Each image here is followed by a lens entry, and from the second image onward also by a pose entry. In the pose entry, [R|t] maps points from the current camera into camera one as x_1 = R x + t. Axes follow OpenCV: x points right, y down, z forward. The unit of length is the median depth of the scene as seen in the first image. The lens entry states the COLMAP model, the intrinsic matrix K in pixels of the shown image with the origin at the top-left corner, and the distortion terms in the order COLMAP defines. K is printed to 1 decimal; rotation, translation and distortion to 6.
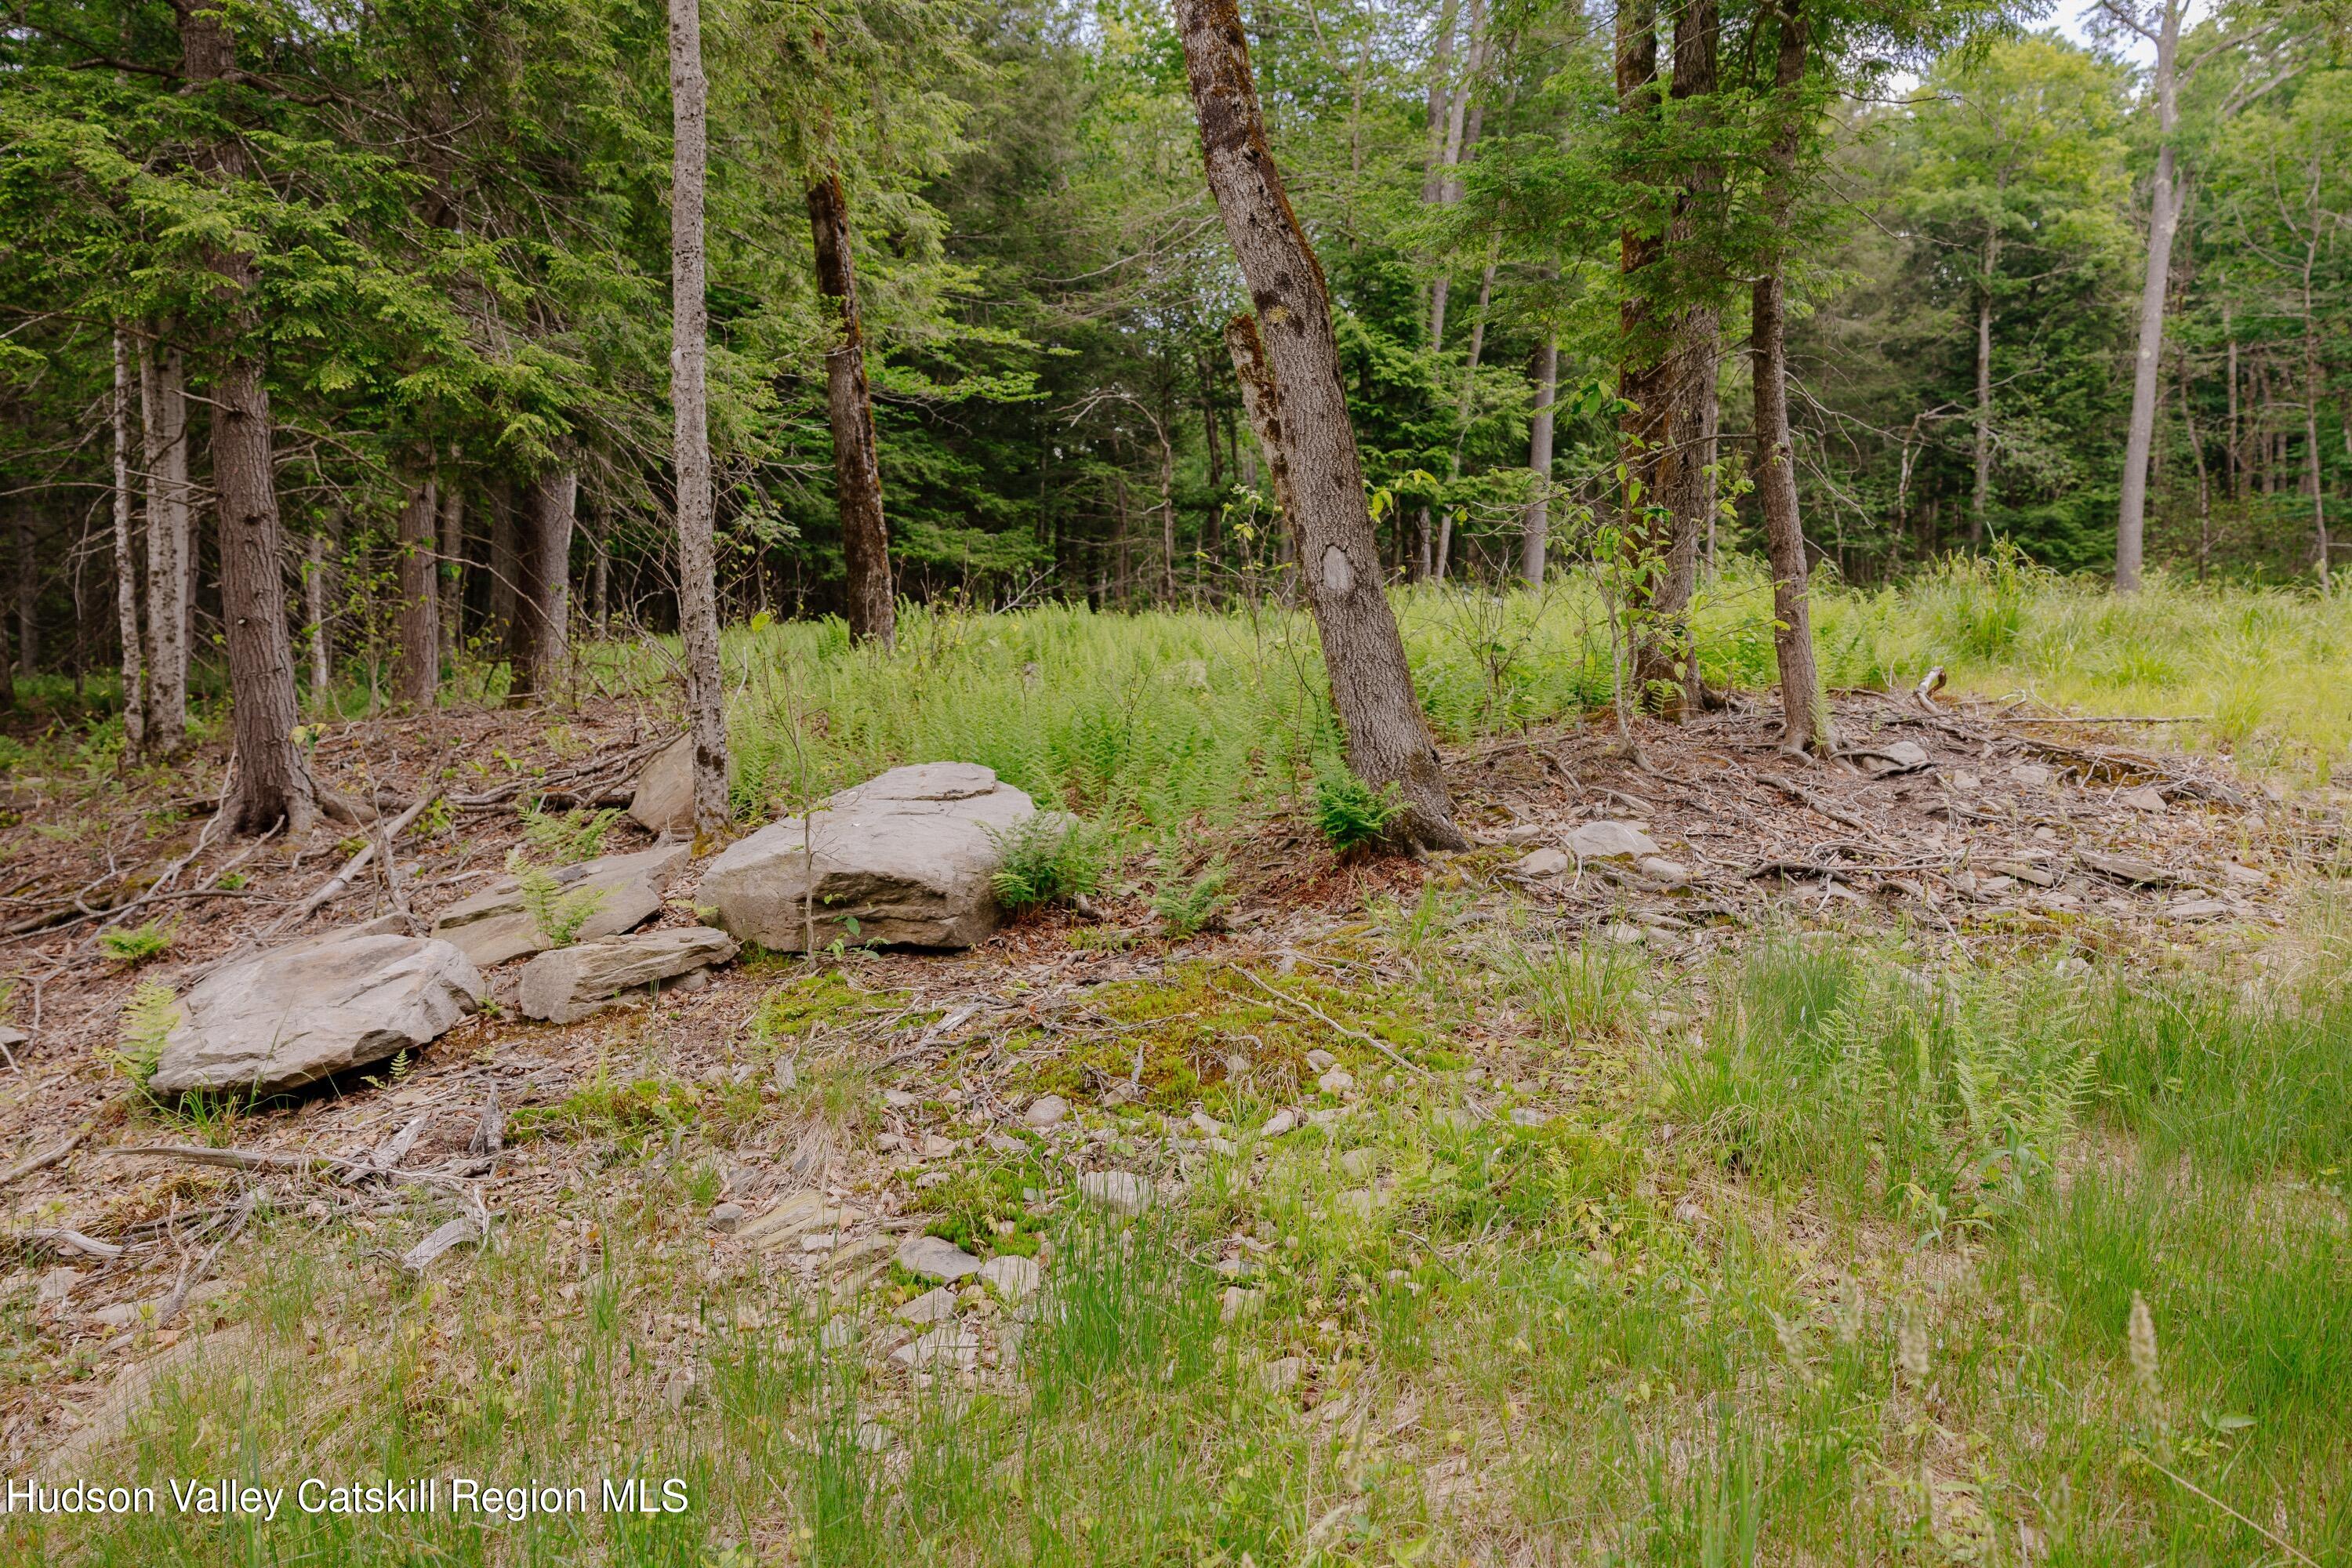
lens RADIAL K [[1614.8, 0, 1174.0], [0, 1614.8, 780.5], [0, 0, 1]] dist [0.003393, 0.001422]
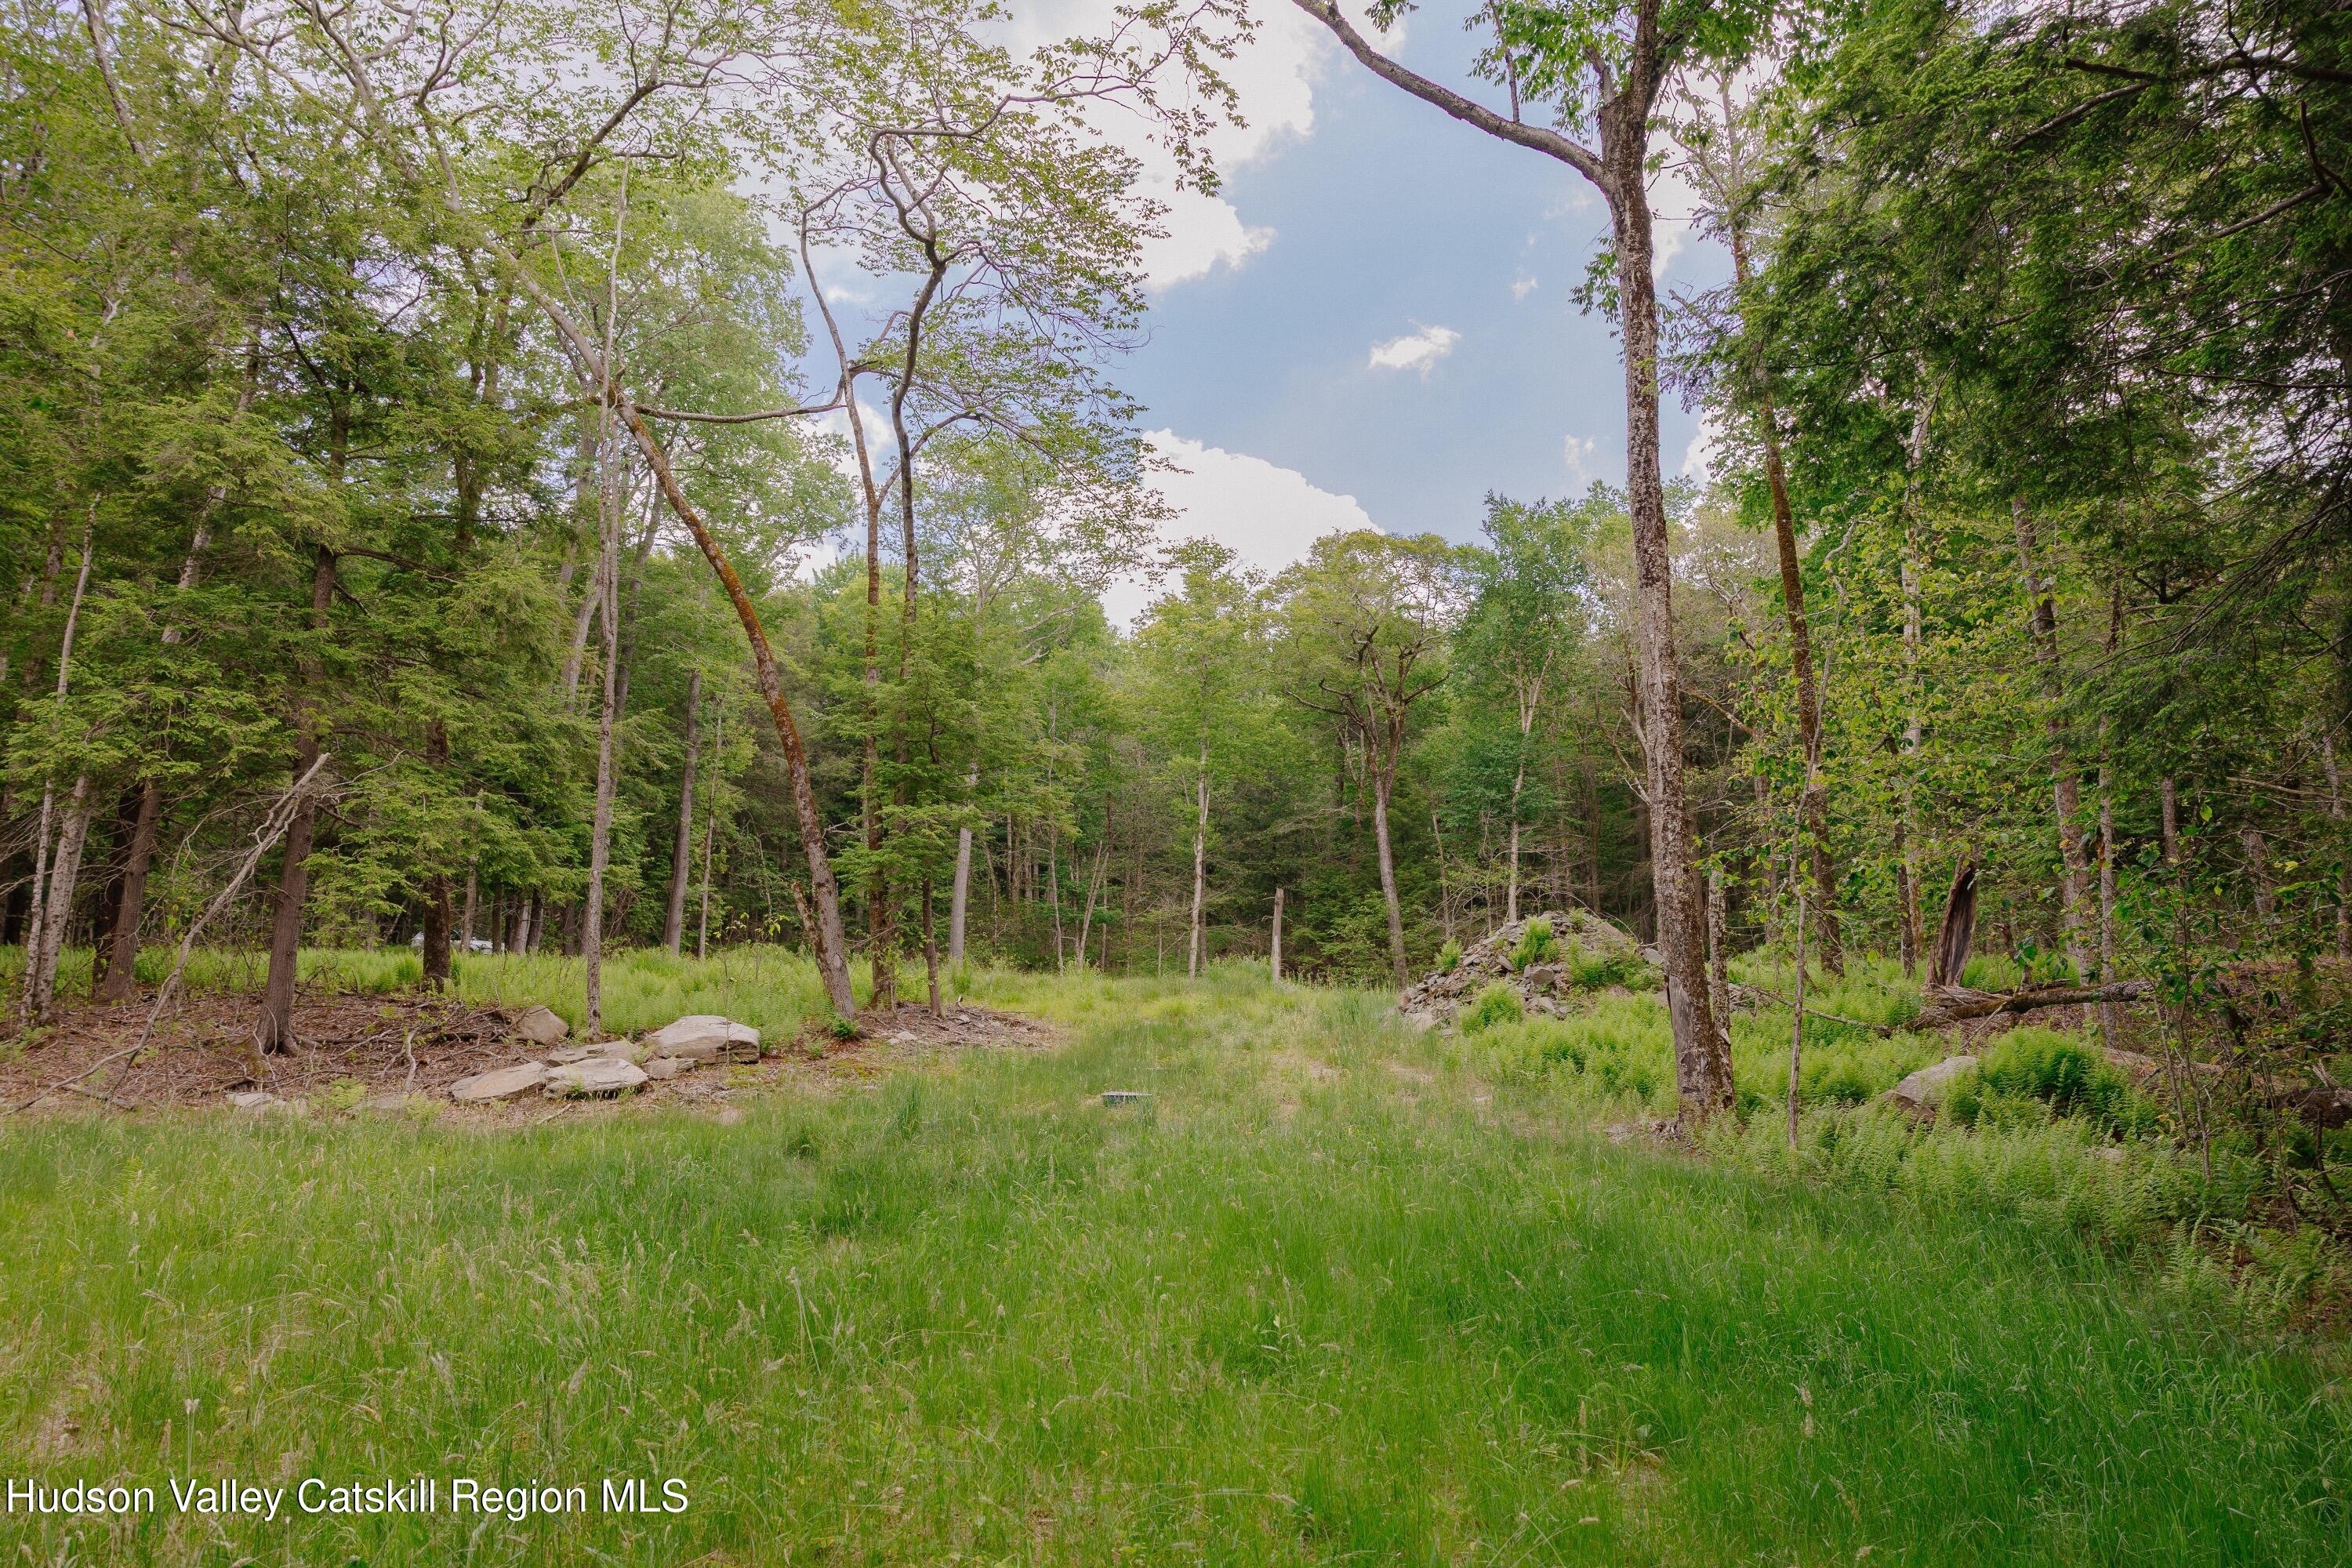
lens RADIAL K [[1614.8, 0, 1174.0], [0, 1614.8, 780.5], [0, 0, 1]] dist [0.003393, 0.001422]
pose [[0.773356, 0.104642, 0.625276, -0.234011], [0.029567, 0.979257, -0.200452, 0.031447], [-0.633282, 0.173508, 0.754220, -0.328191]]
